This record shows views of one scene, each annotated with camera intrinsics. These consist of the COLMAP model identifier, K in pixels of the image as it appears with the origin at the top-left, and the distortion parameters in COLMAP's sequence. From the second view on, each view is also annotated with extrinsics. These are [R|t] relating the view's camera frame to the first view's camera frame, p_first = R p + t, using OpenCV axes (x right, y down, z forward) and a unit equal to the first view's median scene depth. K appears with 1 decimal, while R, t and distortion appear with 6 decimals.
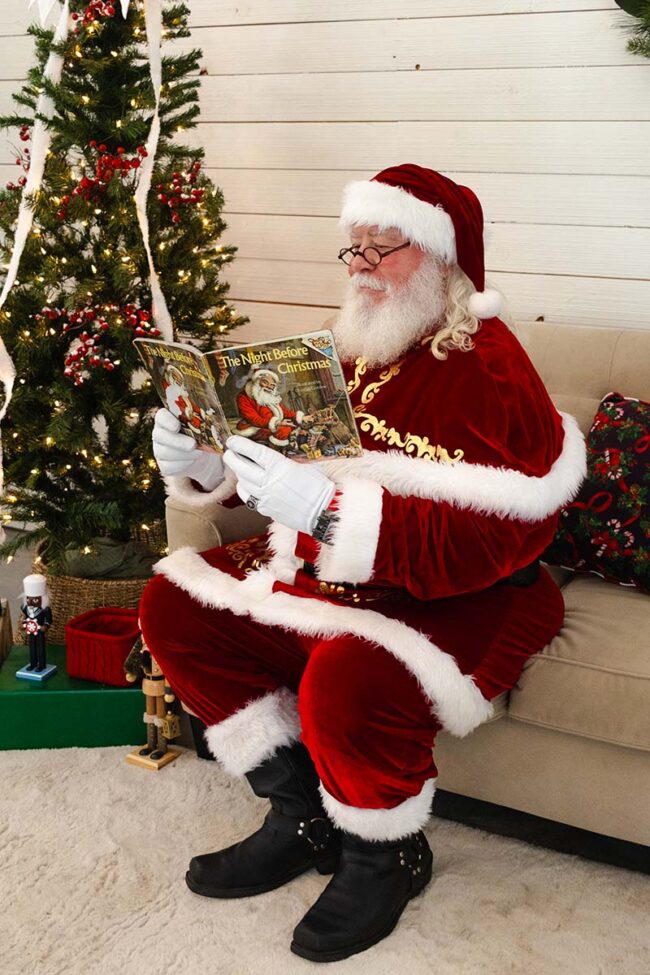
lens RADIAL K [[1085.7, 0, 329.4], [0, 1085.7, 508.9], [0, 0, 1]] dist [0.052113, 0.000000]
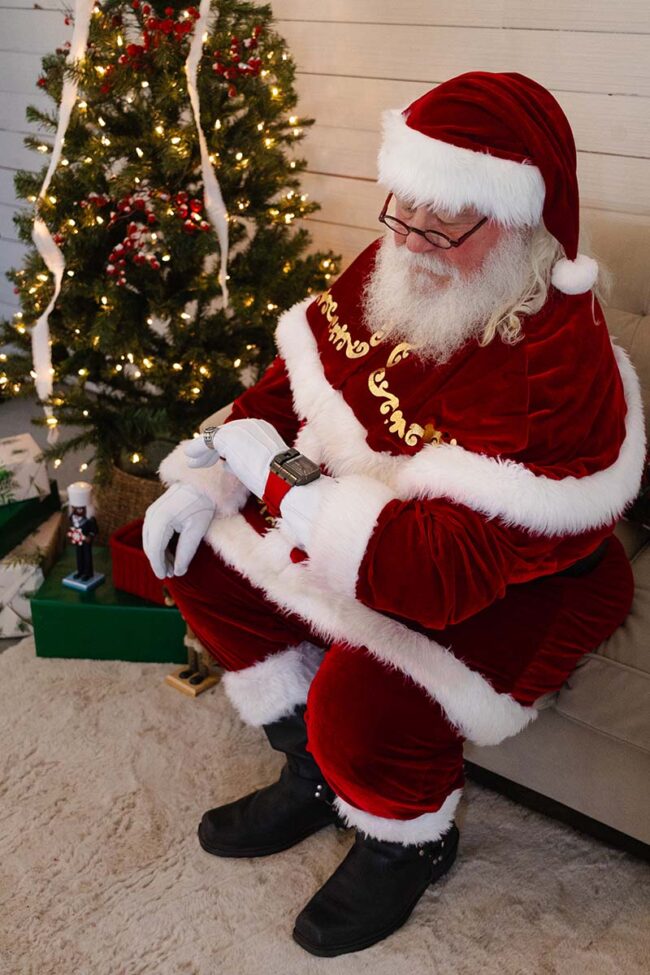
lens RADIAL K [[1016.2, 0, 328.8], [0, 1016.2, 494.0], [0, 0, 1]] dist [0.035367, 0.000000]
pose [[0.988763, 0.065165, -0.134540, 0.071502], [-0.042232, 0.985092, 0.166763, -0.095467], [0.143401, -0.159207, 0.976775, 0.170313]]
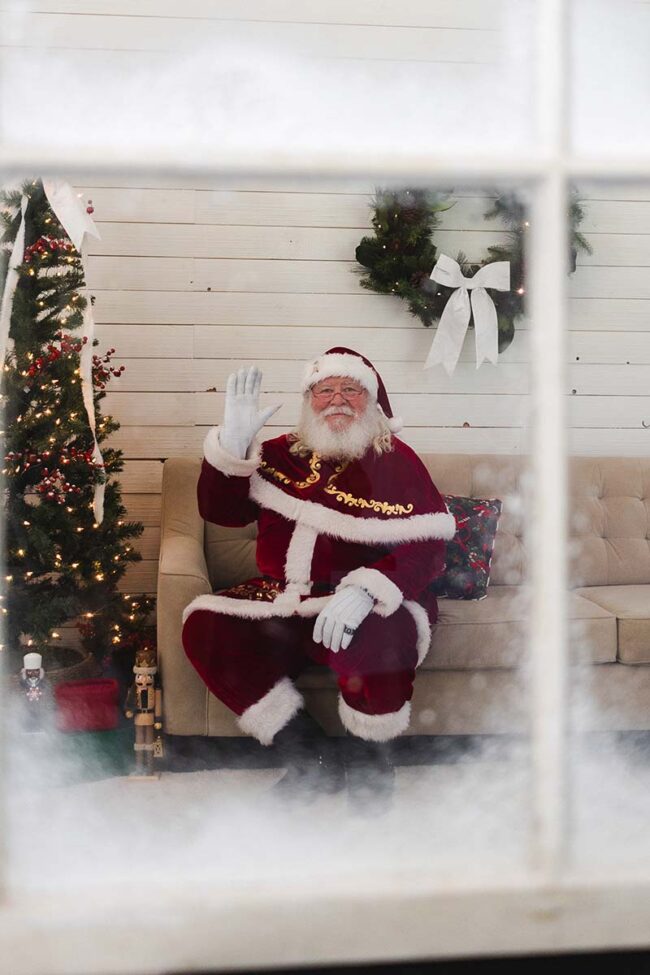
lens RADIAL K [[1370.5, 0, 313.2], [0, 1370.5, 391.9], [0, 0, 1]] dist [0.030569, 0.000000]
pose [[0.854143, -0.017055, 0.519759, -0.889140], [0.157252, 0.961143, -0.226882, 0.198841], [-0.495693, 0.275523, 0.823636, -0.634044]]
